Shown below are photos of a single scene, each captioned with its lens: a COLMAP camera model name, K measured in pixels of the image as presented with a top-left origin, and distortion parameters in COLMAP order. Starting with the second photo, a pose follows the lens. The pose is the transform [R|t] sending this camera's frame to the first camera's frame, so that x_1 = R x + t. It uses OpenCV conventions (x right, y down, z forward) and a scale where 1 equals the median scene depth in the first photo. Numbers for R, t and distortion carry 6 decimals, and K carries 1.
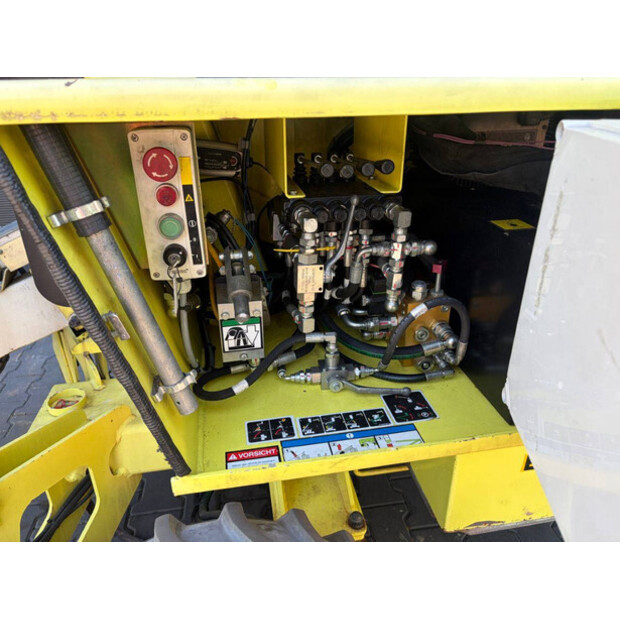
lens RADIAL K [[484.0, 0, 304.5], [0, 484.0, 301.1], [0, 0, 1]] dist [0.008716, -0.005269]
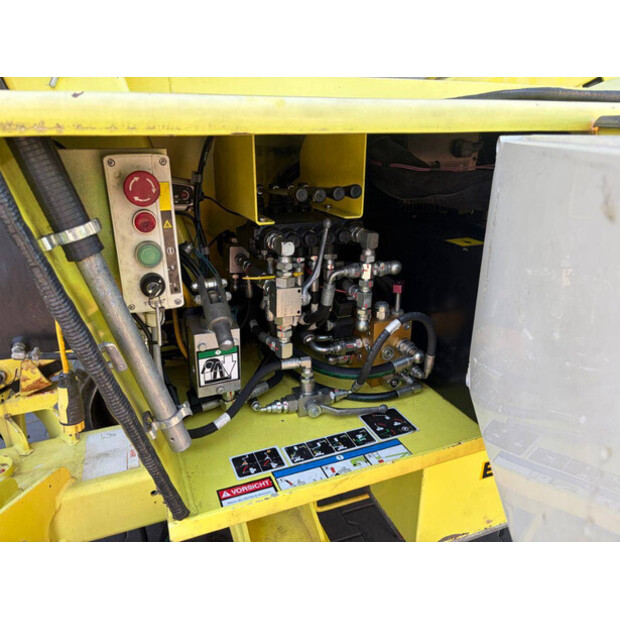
lens RADIAL K [[484.0, 0, 304.5], [0, 484.0, 301.1], [0, 0, 1]] dist [0.008716, -0.005269]
pose [[0.978293, -0.061071, 0.198021, -0.148718], [0.080179, 0.992713, -0.089956, 0.042516], [-0.191084, 0.103880, 0.976061, 0.014639]]
